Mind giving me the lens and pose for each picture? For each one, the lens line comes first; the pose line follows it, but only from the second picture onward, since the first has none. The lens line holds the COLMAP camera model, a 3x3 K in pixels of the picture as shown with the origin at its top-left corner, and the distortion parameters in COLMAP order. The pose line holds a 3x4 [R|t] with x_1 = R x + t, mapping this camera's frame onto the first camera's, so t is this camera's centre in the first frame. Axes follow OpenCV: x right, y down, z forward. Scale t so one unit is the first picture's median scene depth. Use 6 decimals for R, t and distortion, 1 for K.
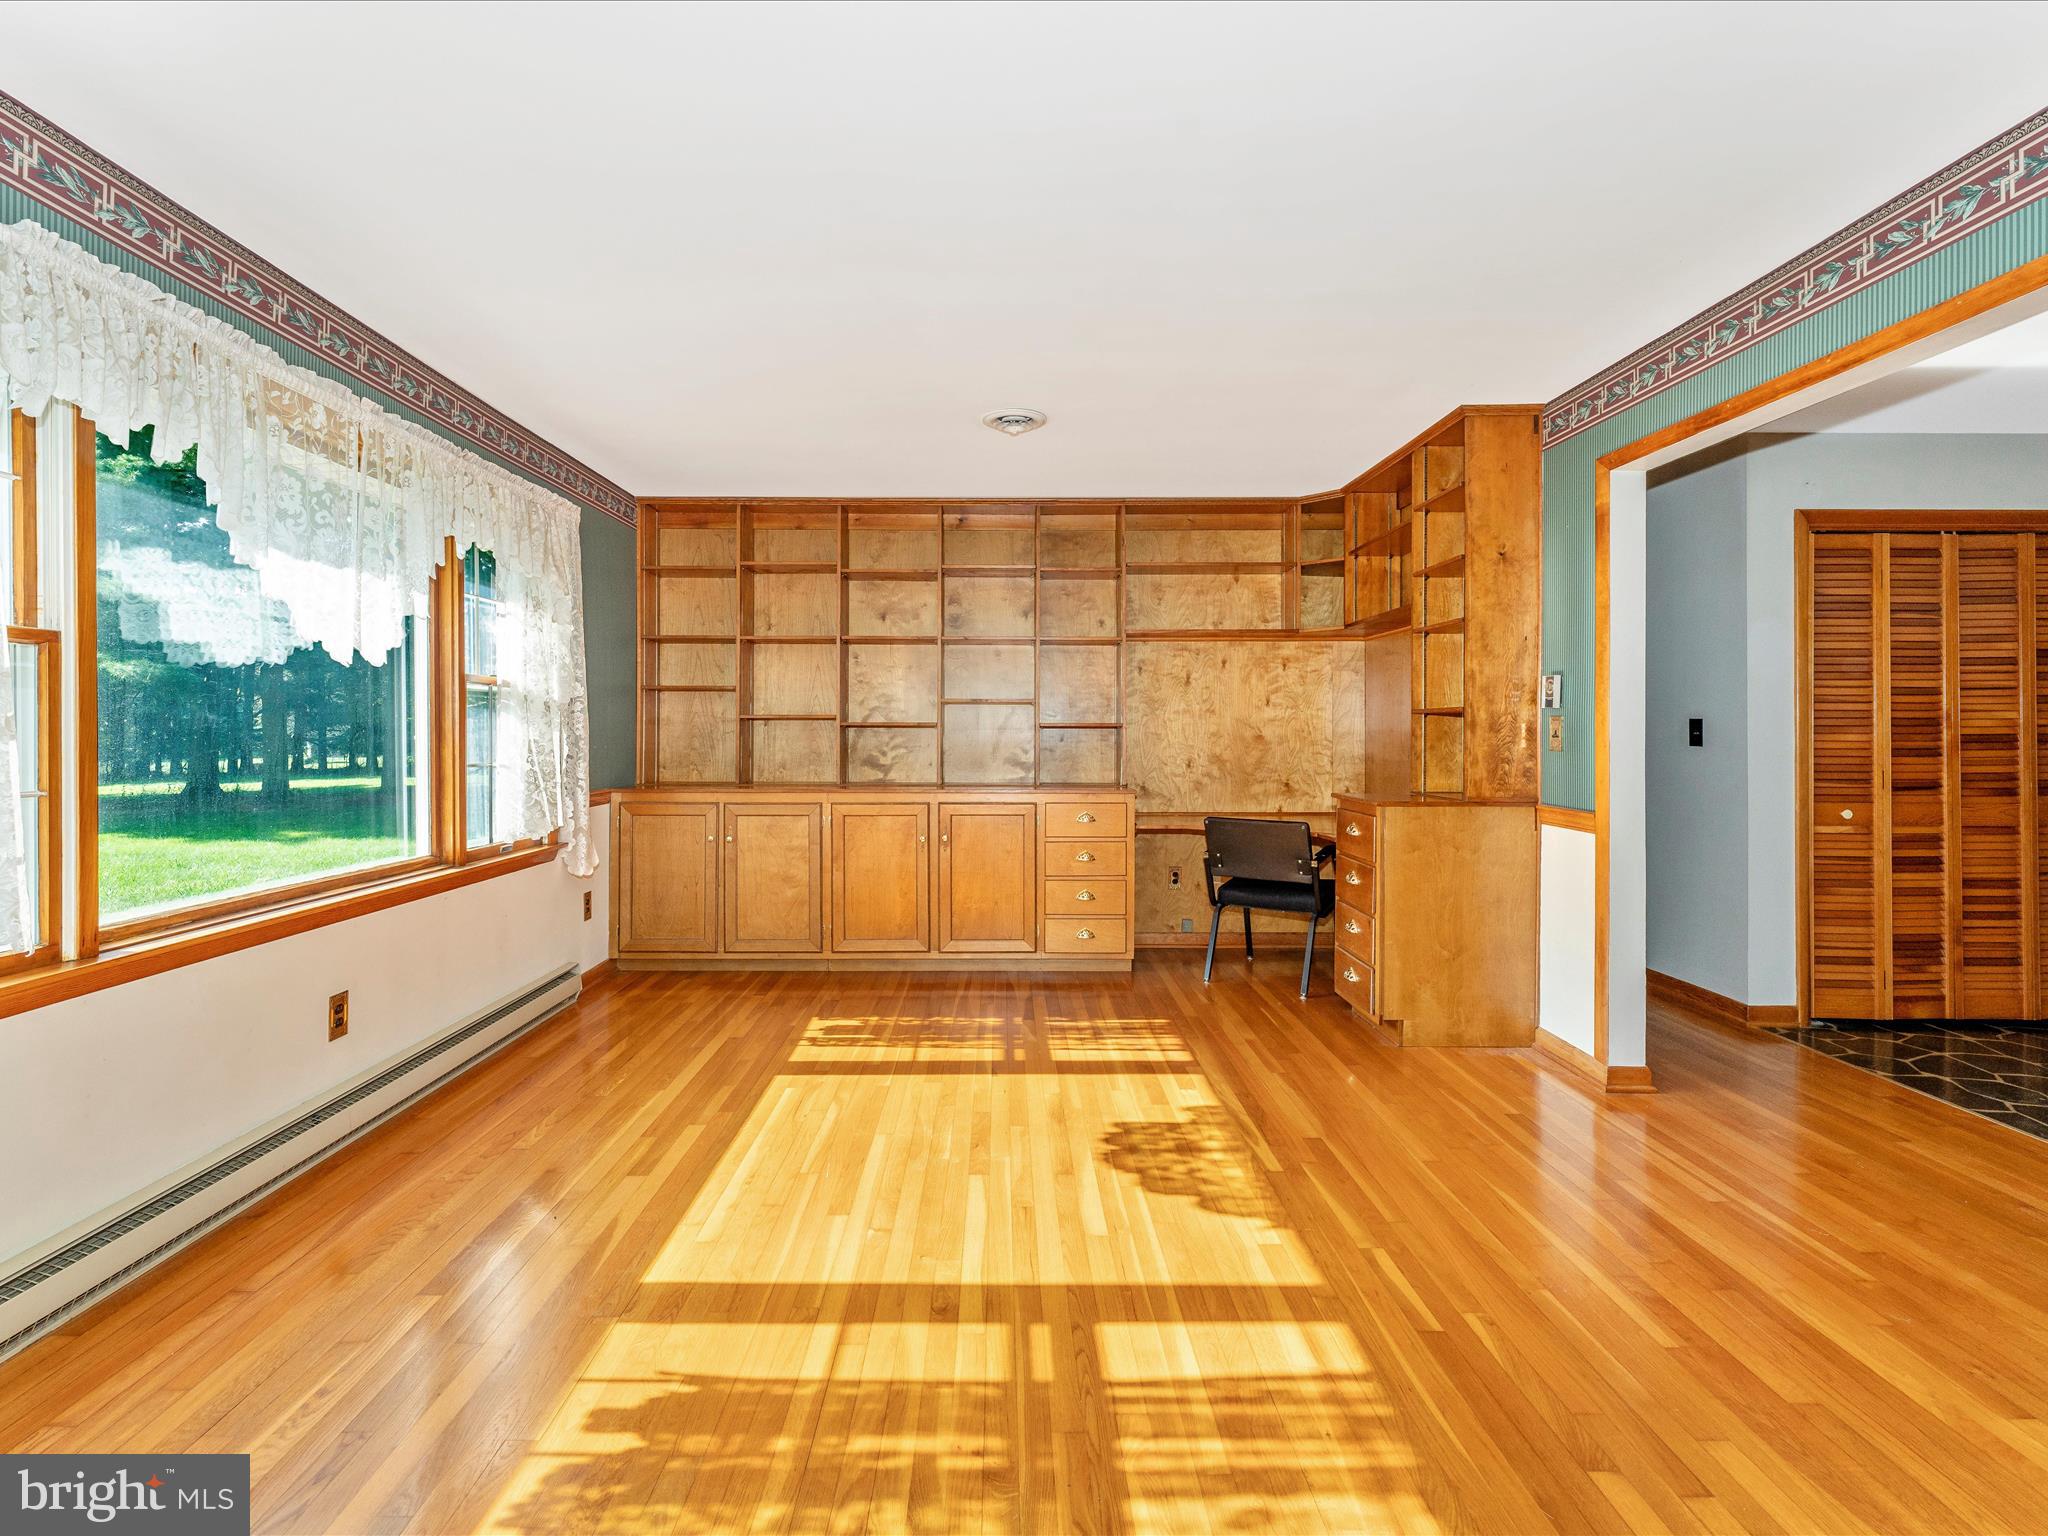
lens RADIAL K [[941.4, 0, 997.2], [0, 941.4, 734.5], [0, 0, 1]] dist [0.003420, -0.001279]
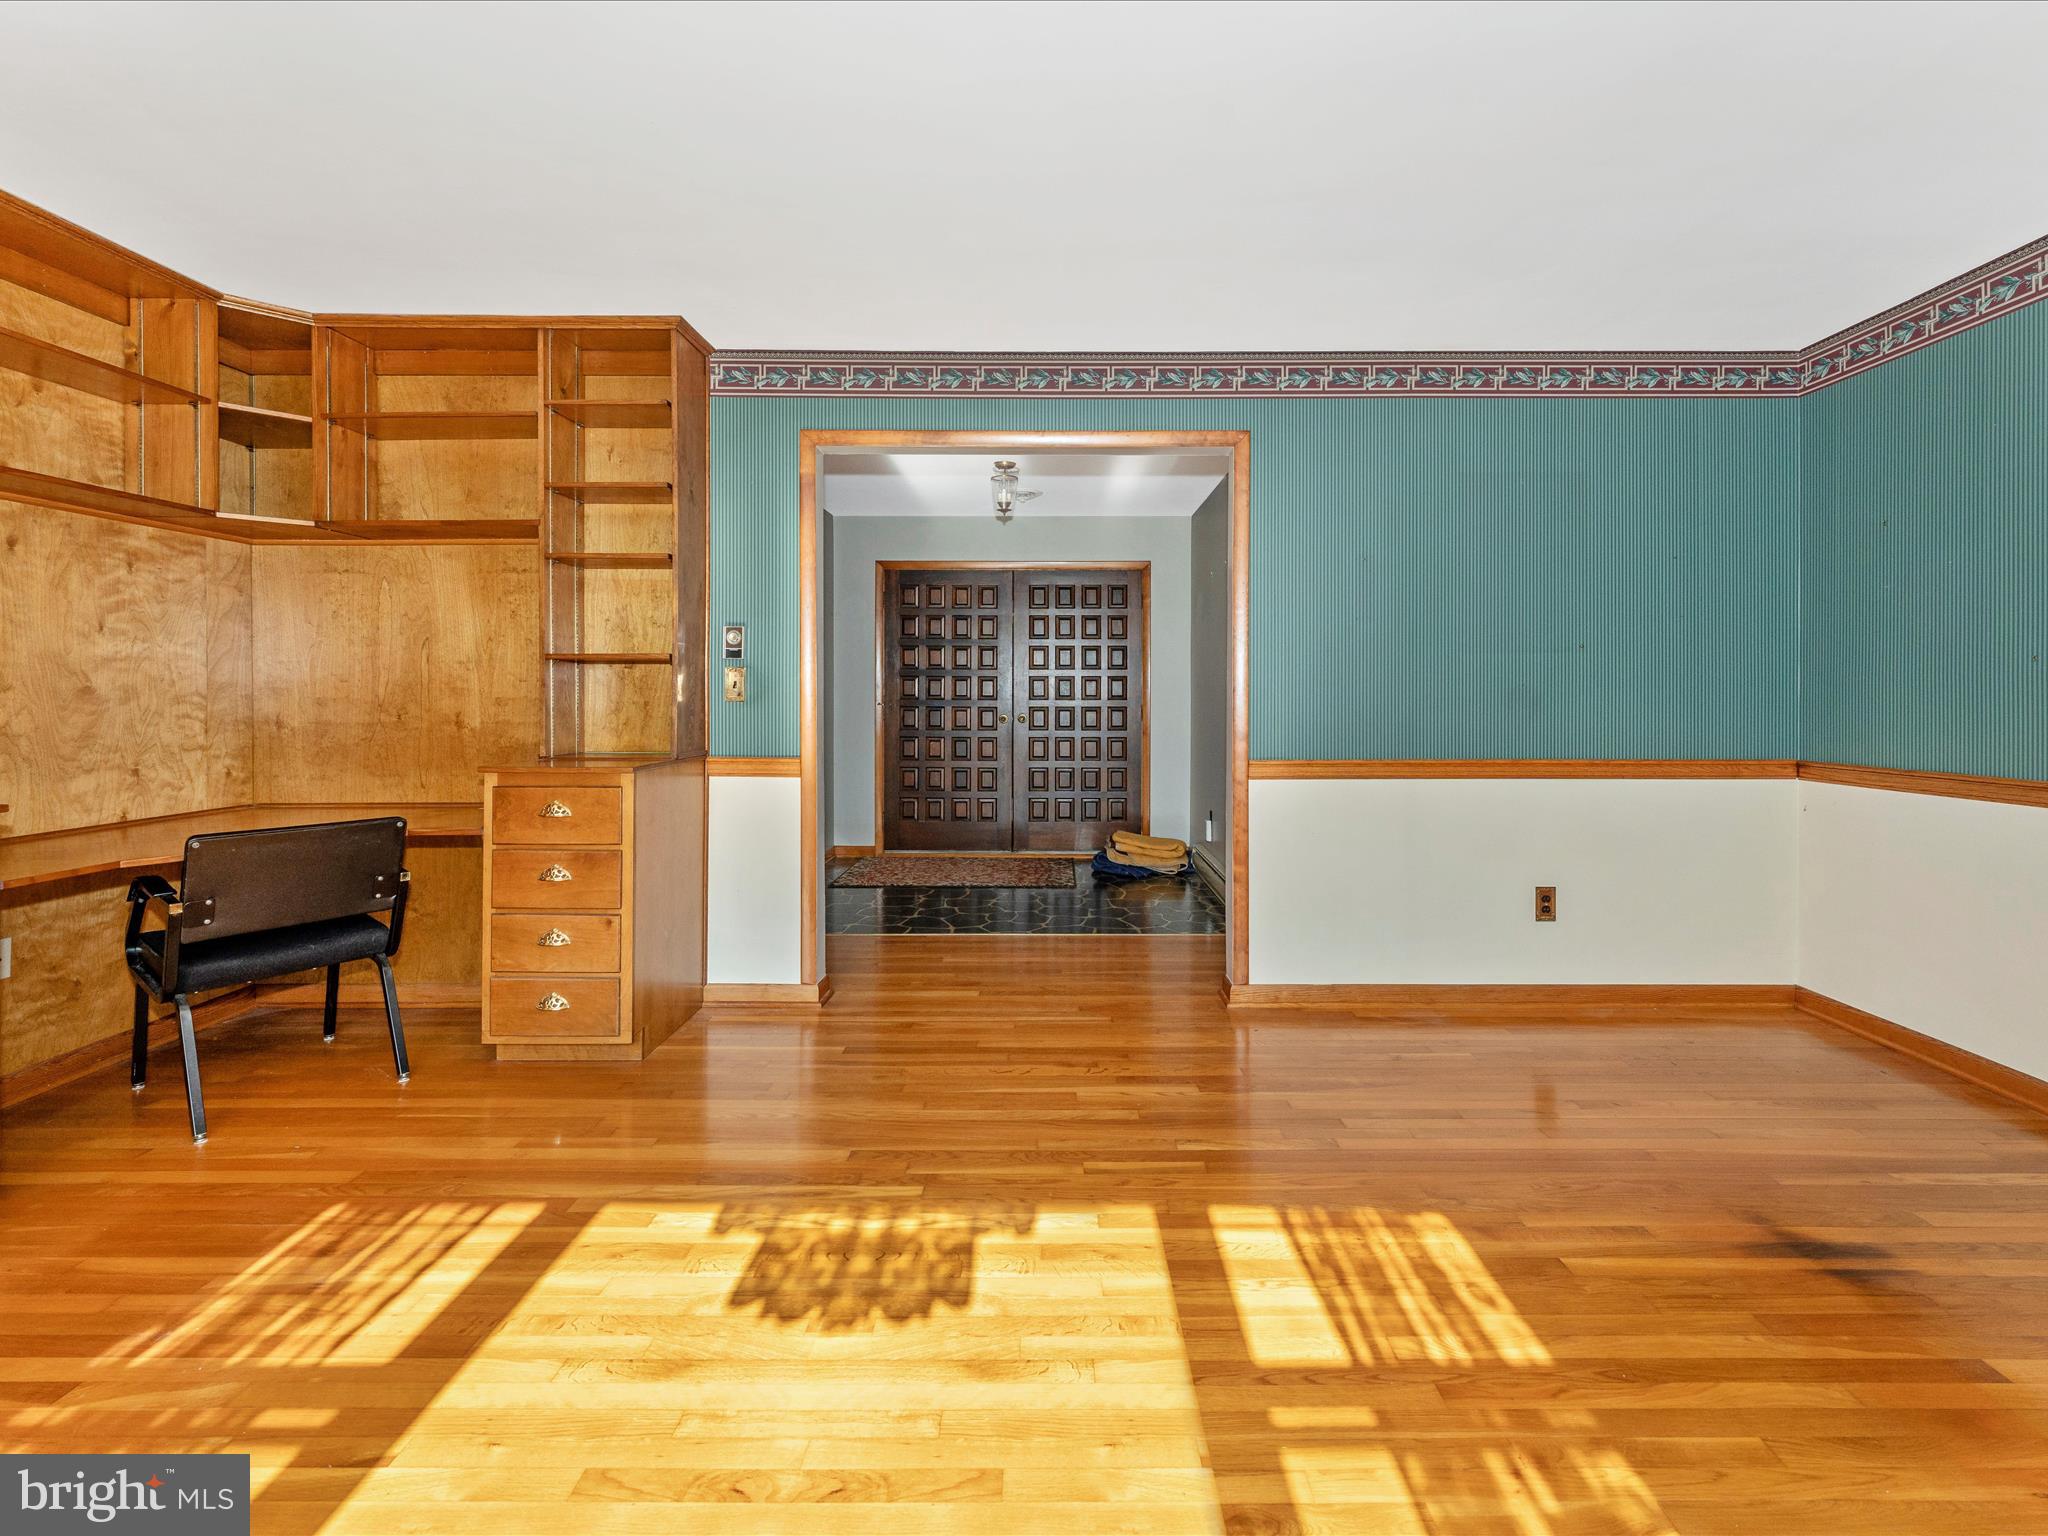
lens RADIAL K [[941.4, 0, 1063.4], [0, 941.4, 698.2], [0, 0, 1]] dist [0.003420, -0.001279]
pose [[-0.014663, -0.005210, 0.999879, -0.374439], [0.003340, 0.999981, 0.005259, 0.009137], [-0.999887, 0.003417, -0.014646, 0.597799]]
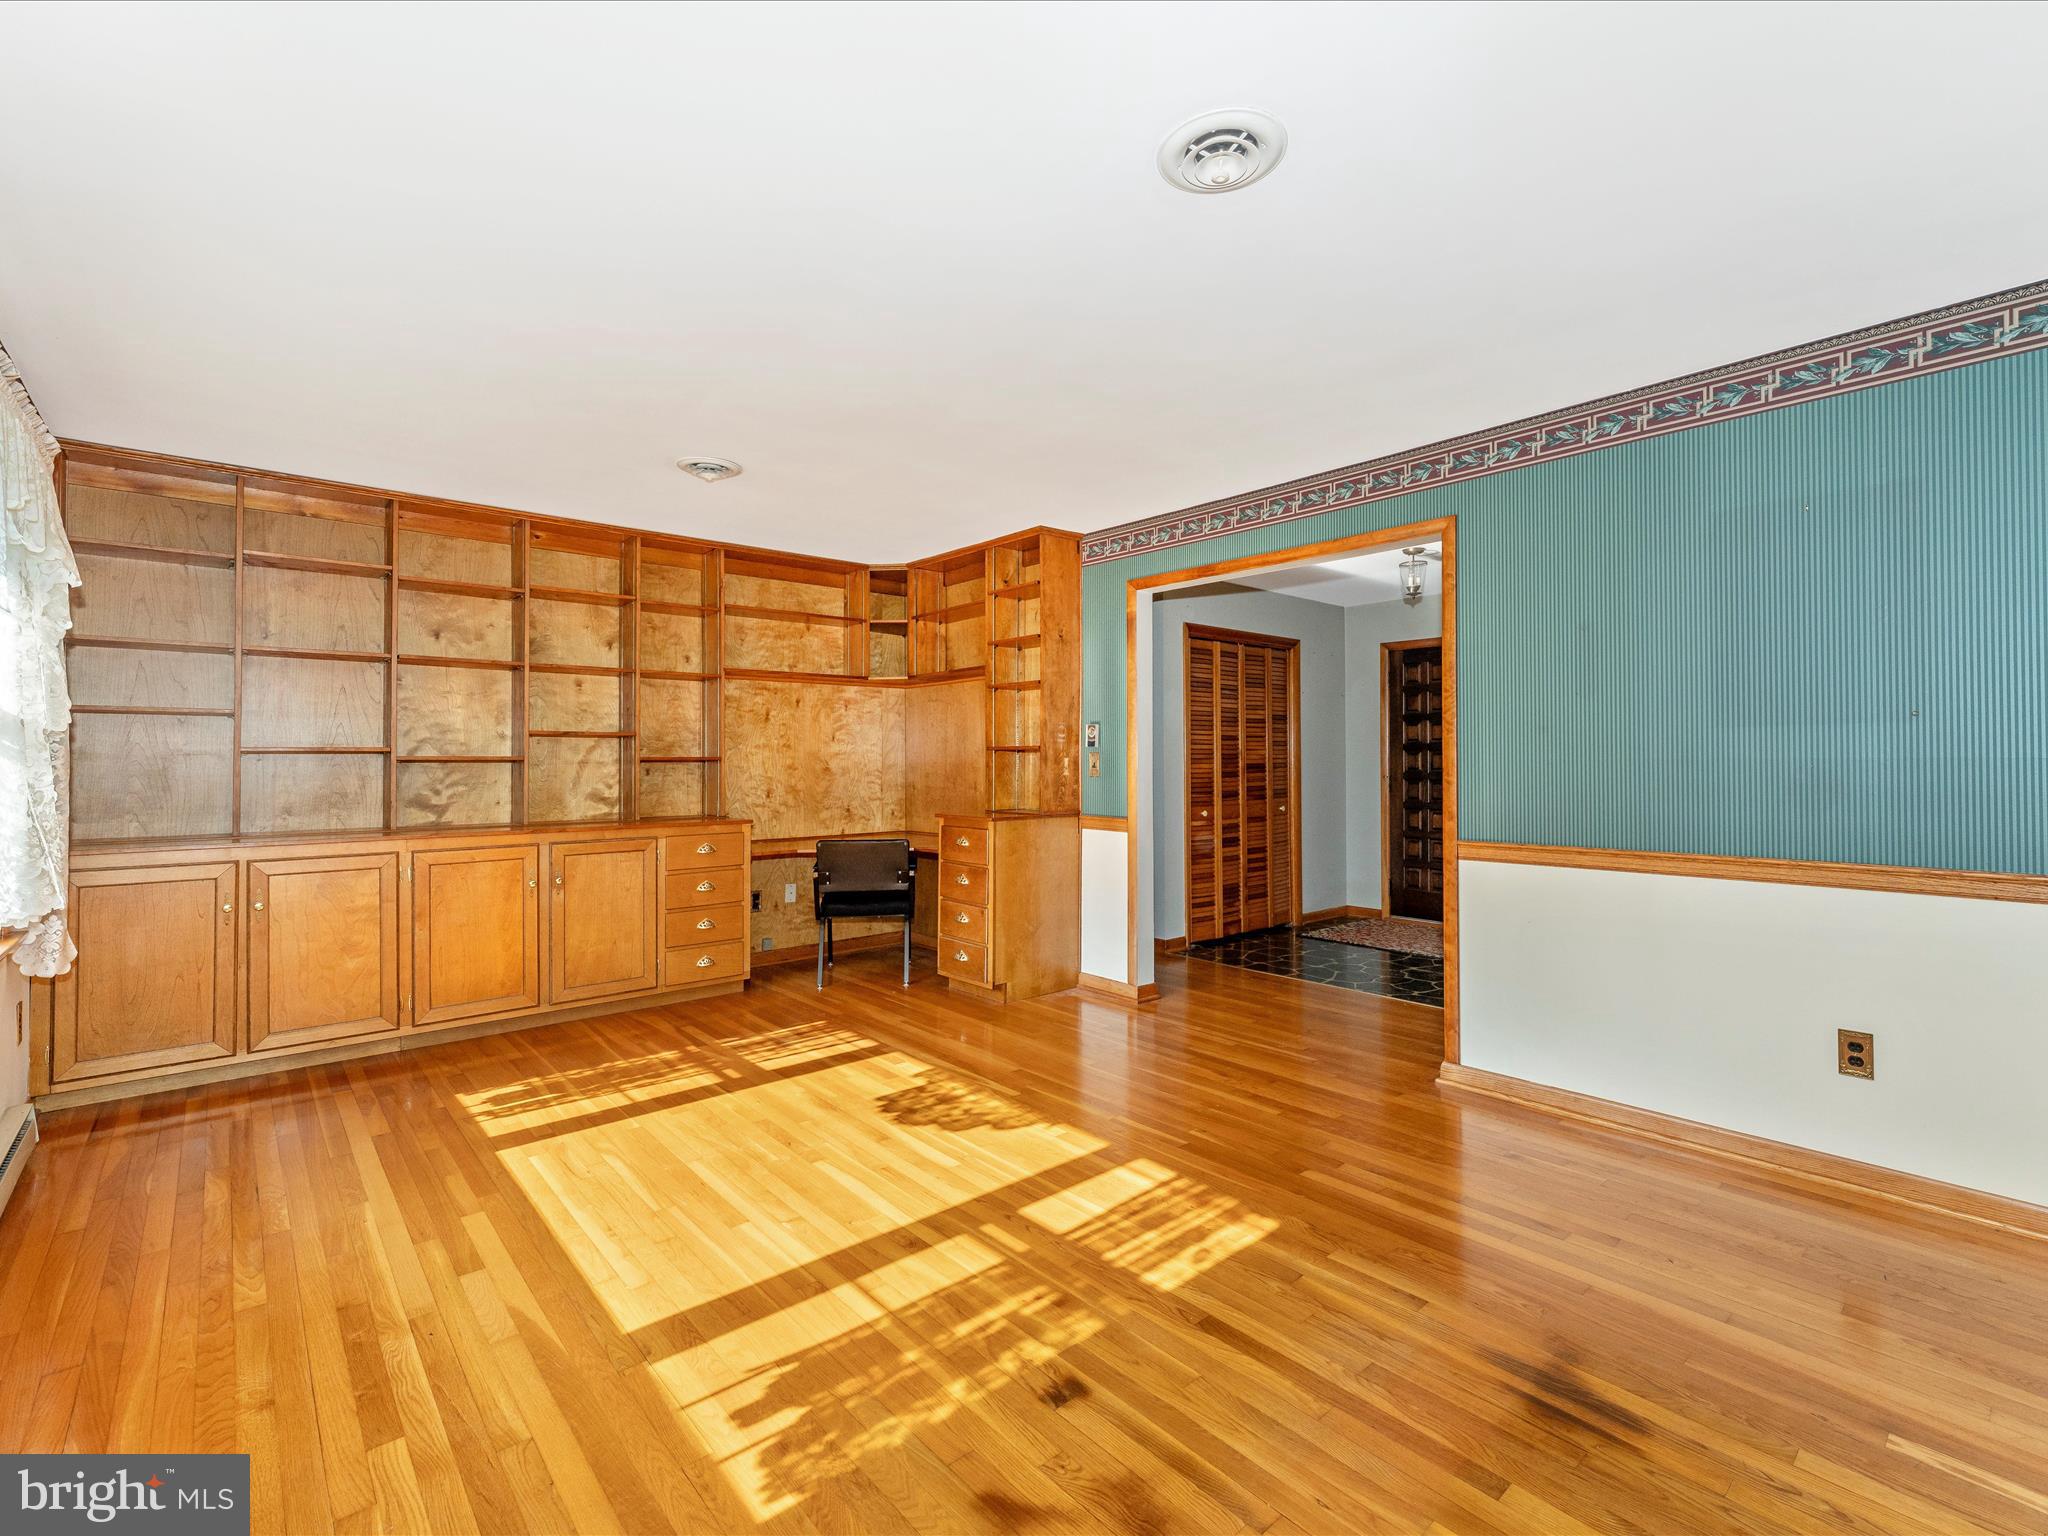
lens RADIAL K [[941.4, 0, 1029.8], [0, 941.4, 752.1], [0, 0, 1]] dist [0.003420, -0.001279]
pose [[0.749820, 0.002268, 0.661638, -0.386328], [0.006881, 0.999913, -0.011224, -0.004437], [-0.661607, 0.012969, 0.749739, -0.009421]]
